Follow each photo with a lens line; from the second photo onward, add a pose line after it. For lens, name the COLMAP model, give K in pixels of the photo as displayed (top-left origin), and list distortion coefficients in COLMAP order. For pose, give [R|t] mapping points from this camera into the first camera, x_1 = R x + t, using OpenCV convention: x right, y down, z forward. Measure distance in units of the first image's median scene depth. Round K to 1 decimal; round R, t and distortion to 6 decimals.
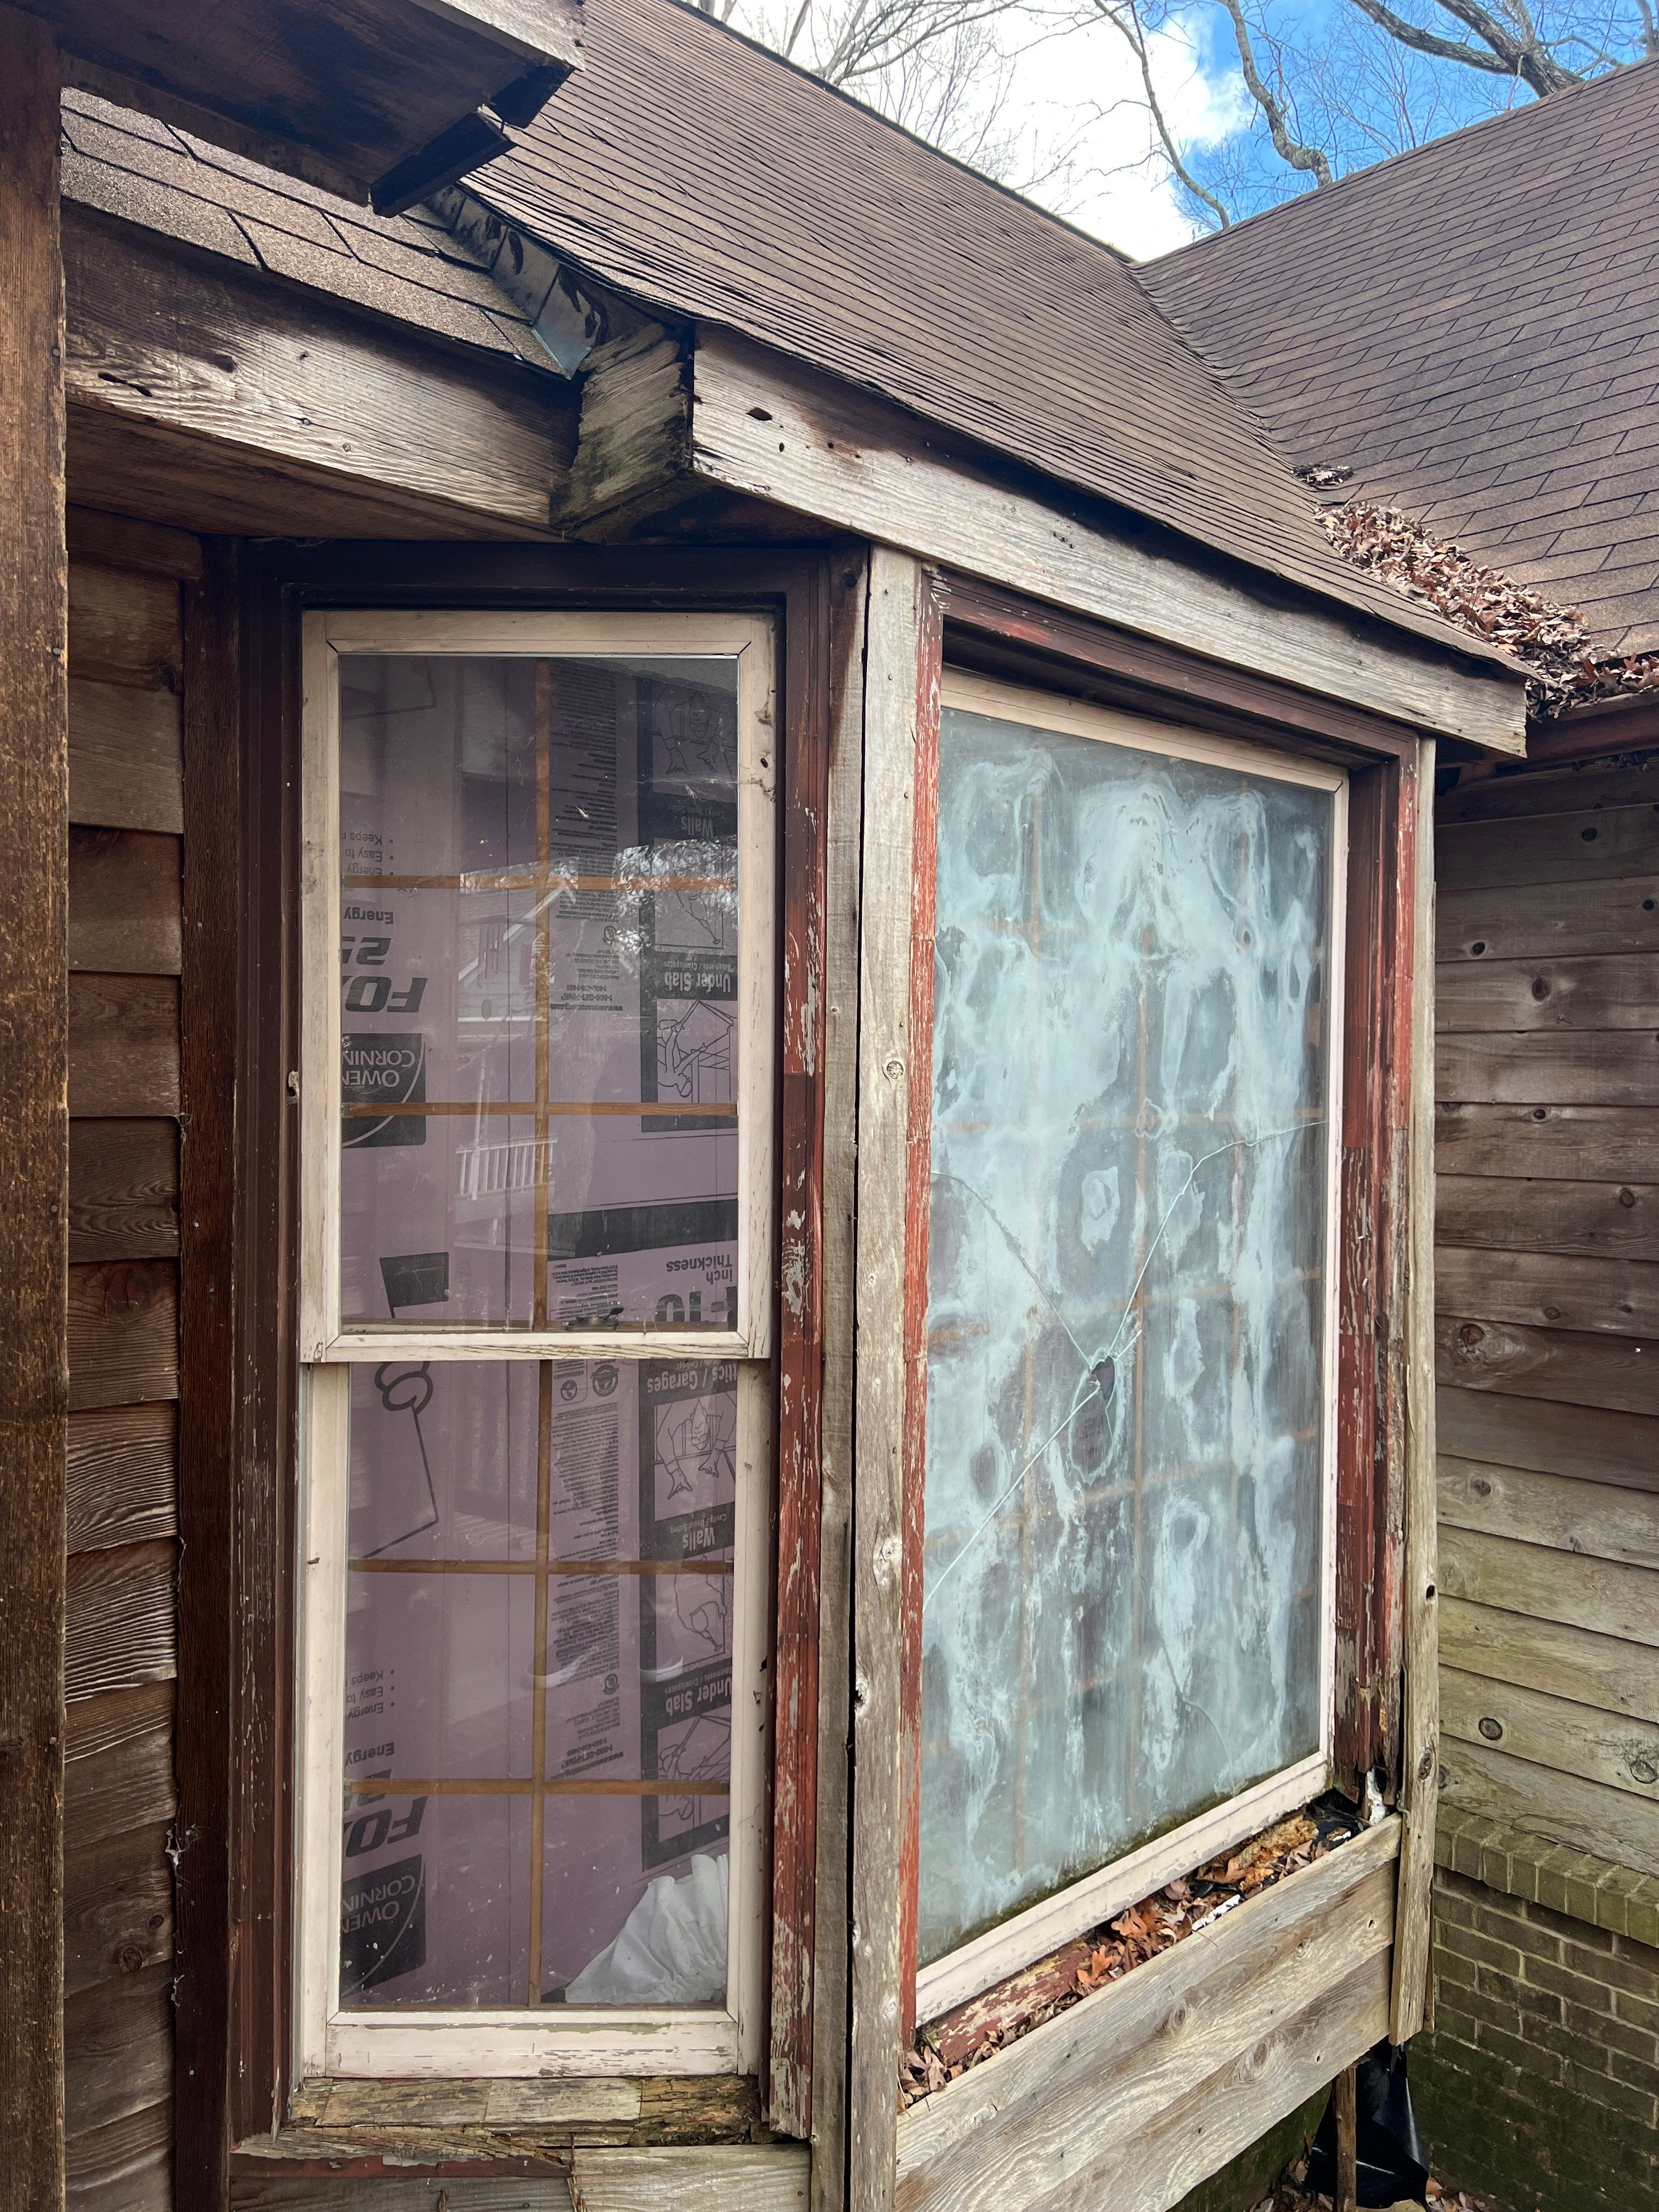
lens RADIAL K [[1672.9, 0, 829.5], [0, 1672.9, 1106.0], [0, 0, 1]] dist [0.058472, -0.095546]
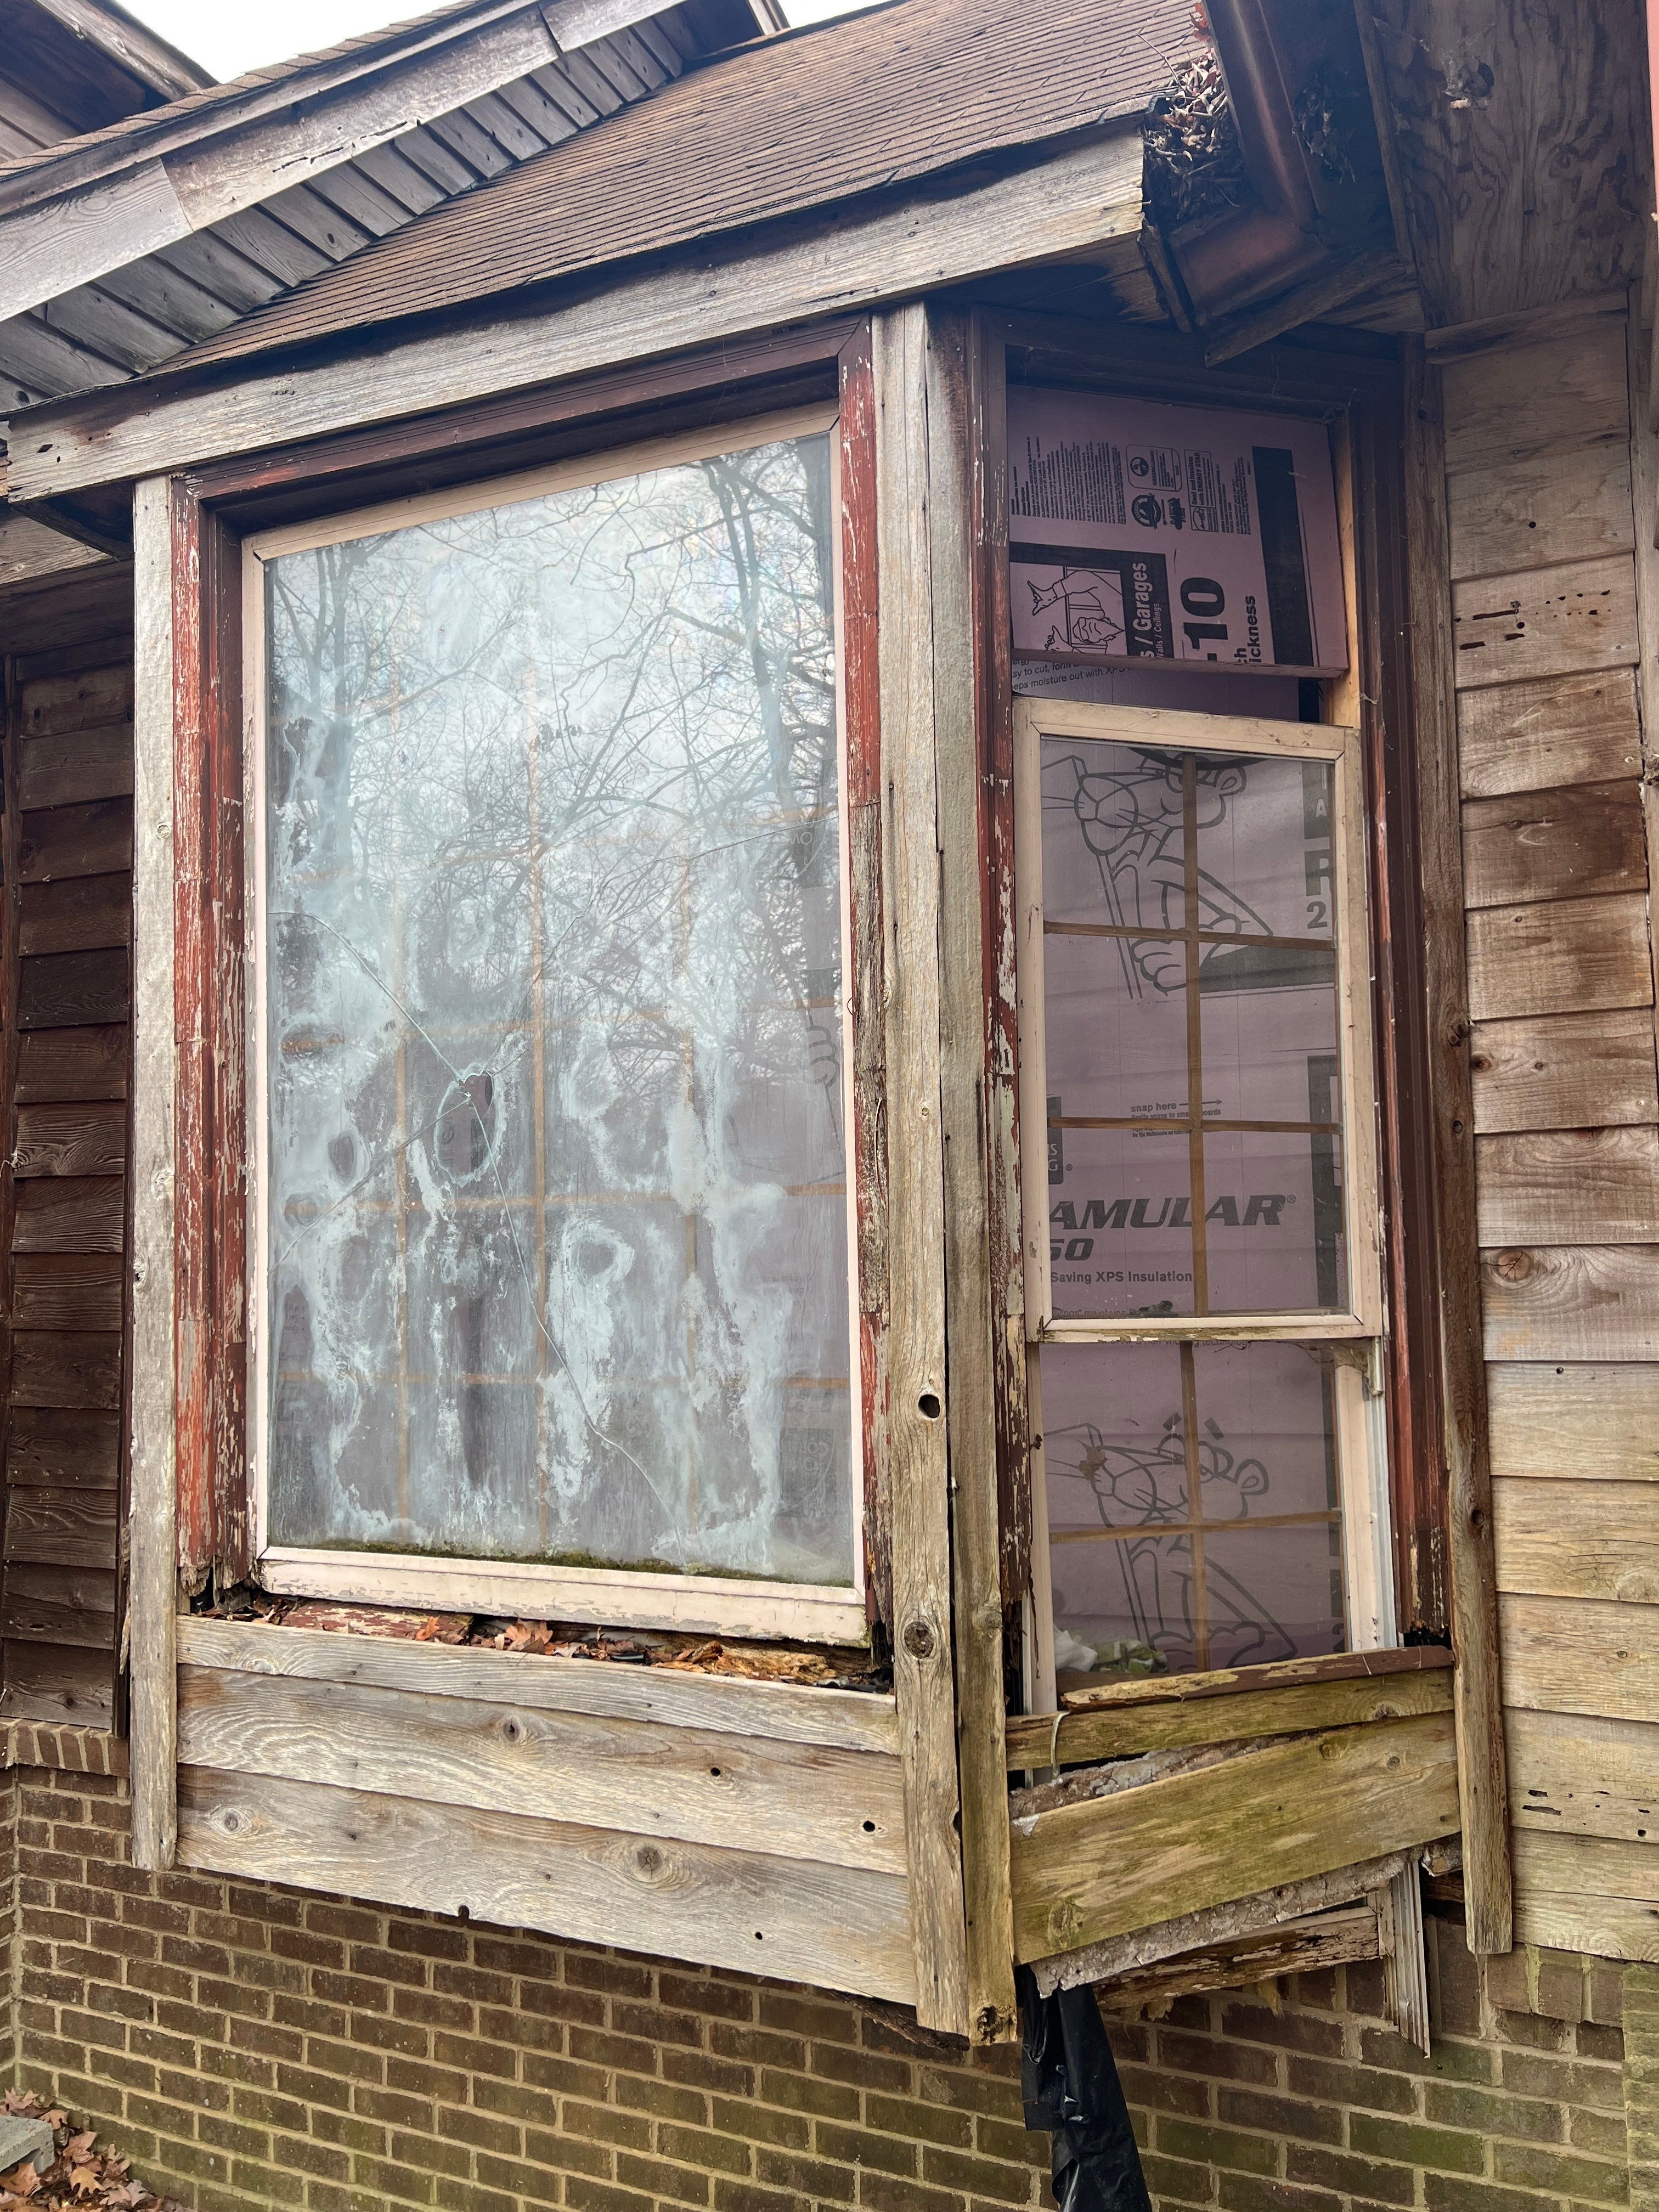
lens RADIAL K [[1668.3, 0, 829.5], [0, 1668.3, 1106.0], [0, 0, 1]] dist [0.075917, -0.083505]
pose [[0.362074, -0.075245, -0.929108, 1.241513], [-0.002911, 0.996641, -0.081849, 0.259228], [0.932145, 0.032340, 0.360638, 0.822673]]
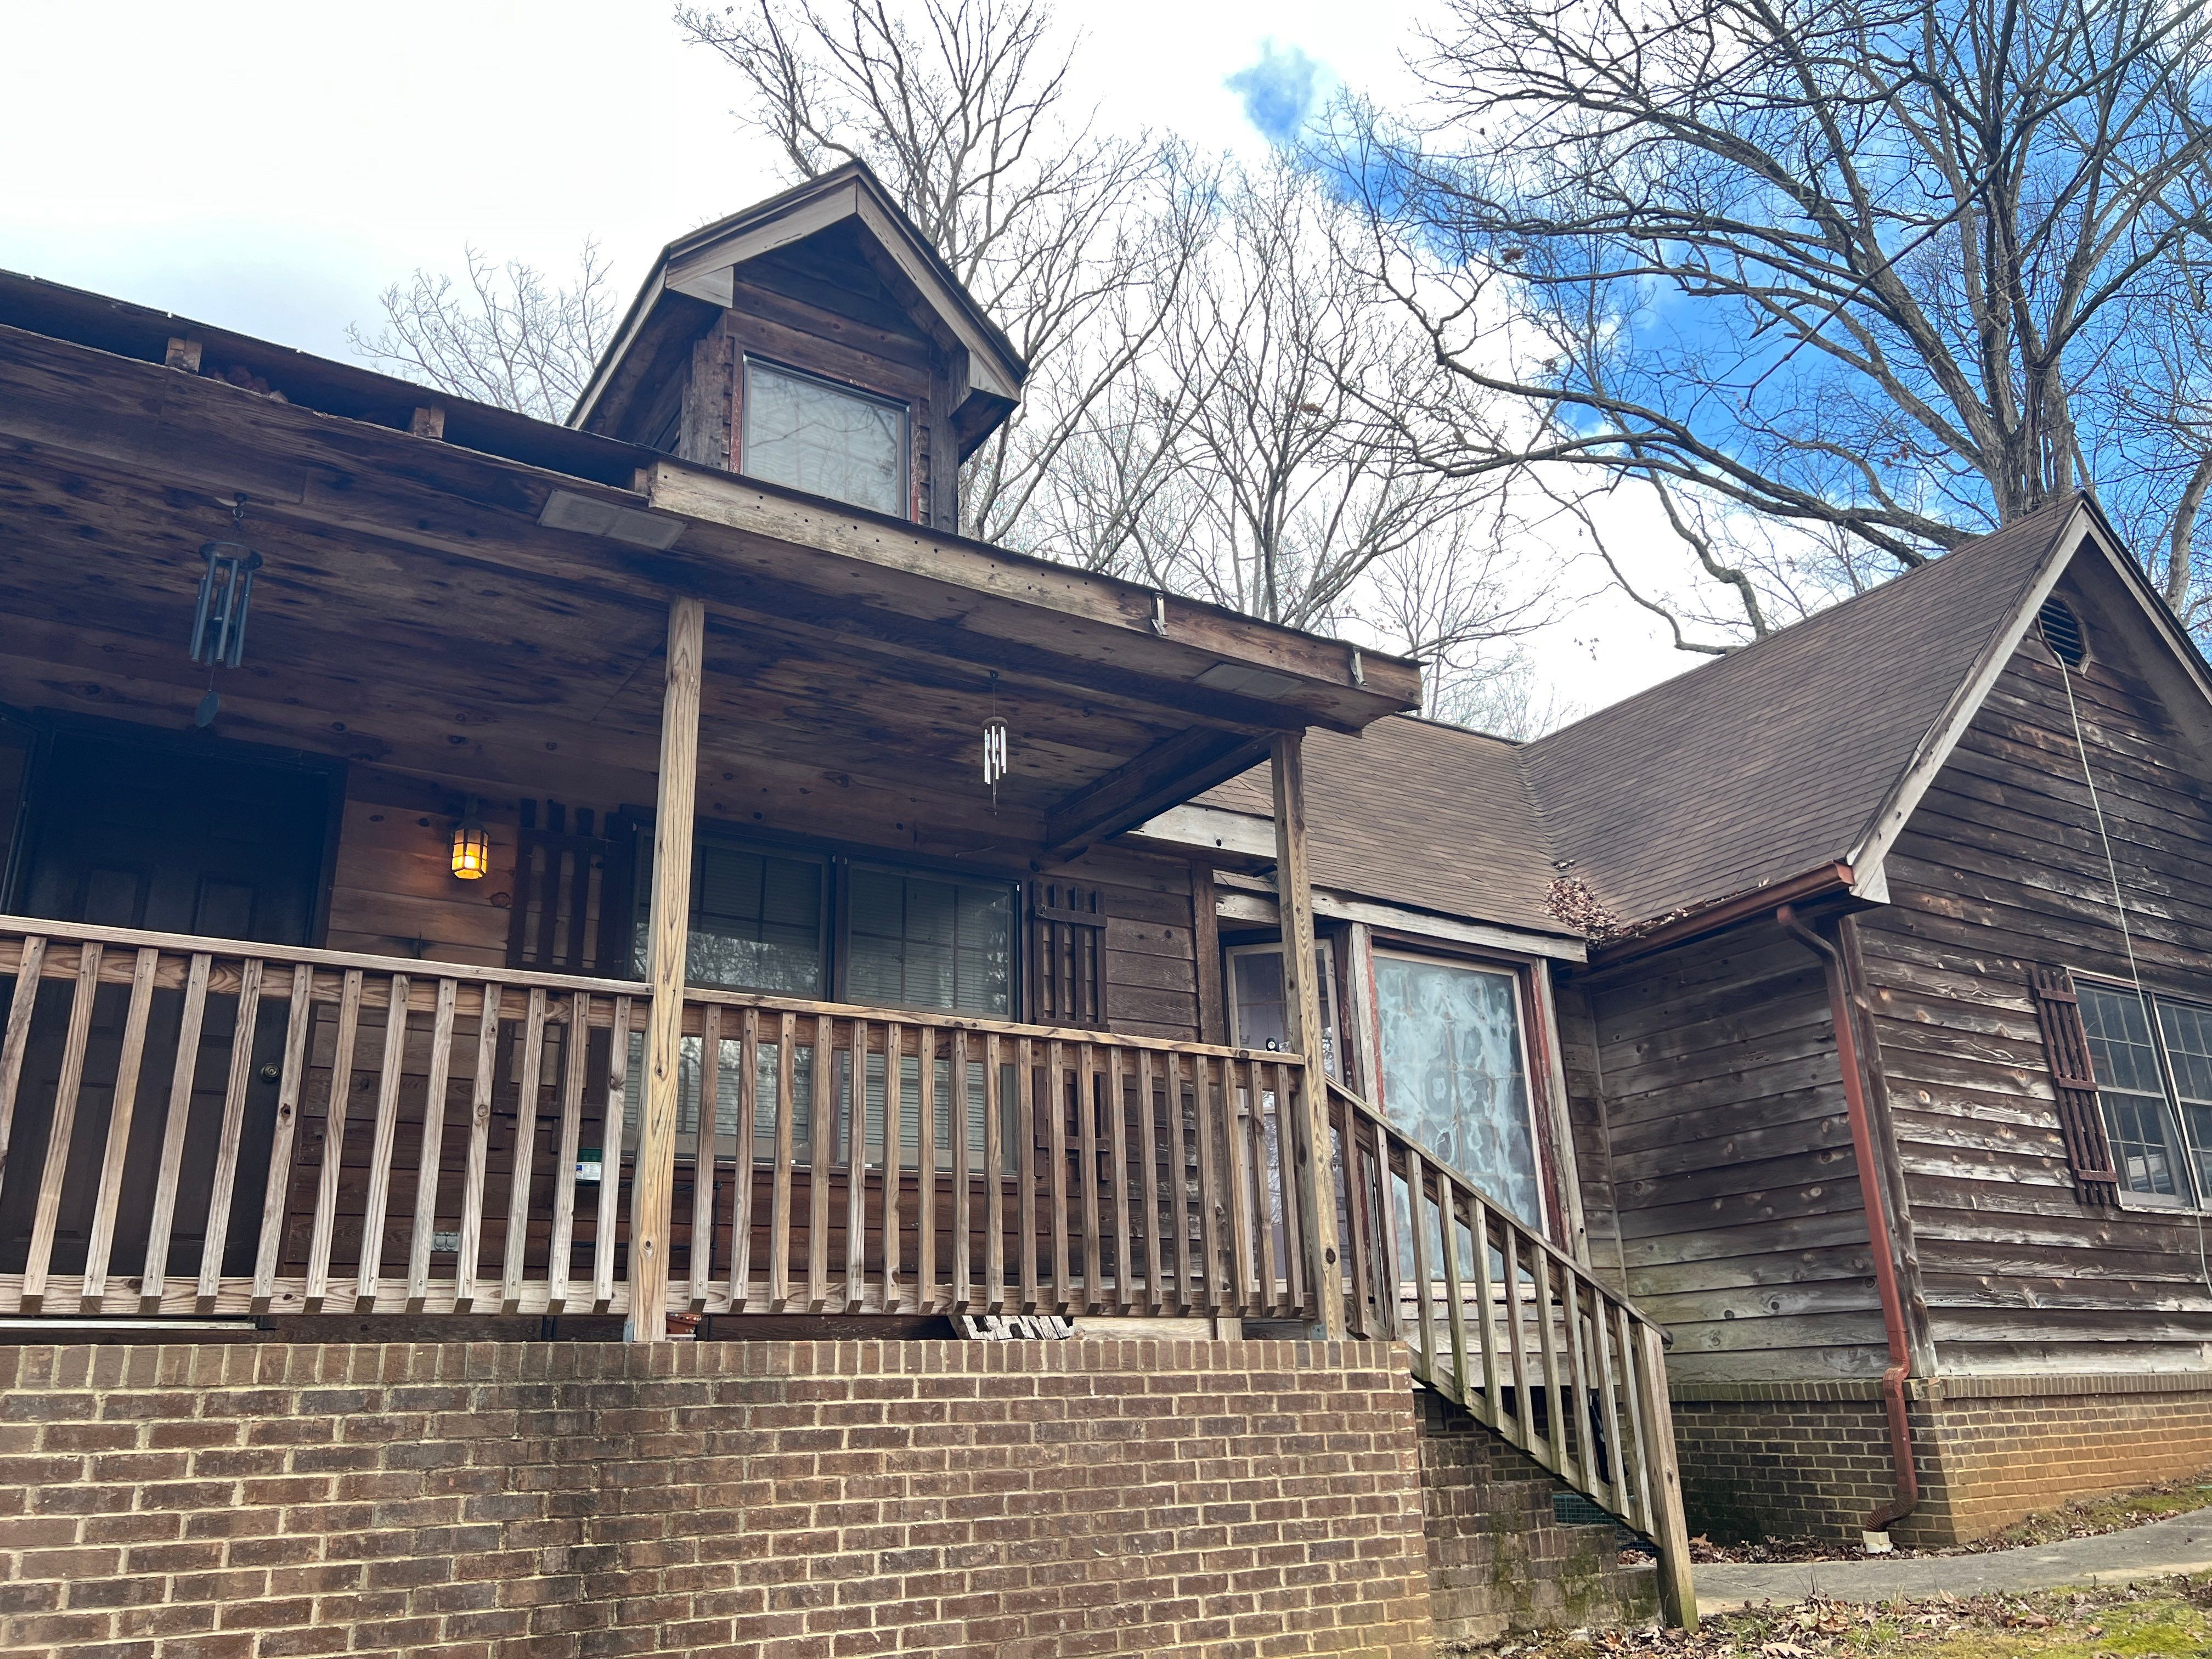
lens RADIAL K [[1668.3, 0, 1079.6], [0, 1668.3, 860.7], [0, 0, 1]] dist [0.075917, -0.083505]
pose [[0.976505, -0.102906, -0.189338, 0.138859], [0.033724, 0.940765, -0.337378, 0.780922], [0.212841, 0.323066, 0.922132, -2.613675]]
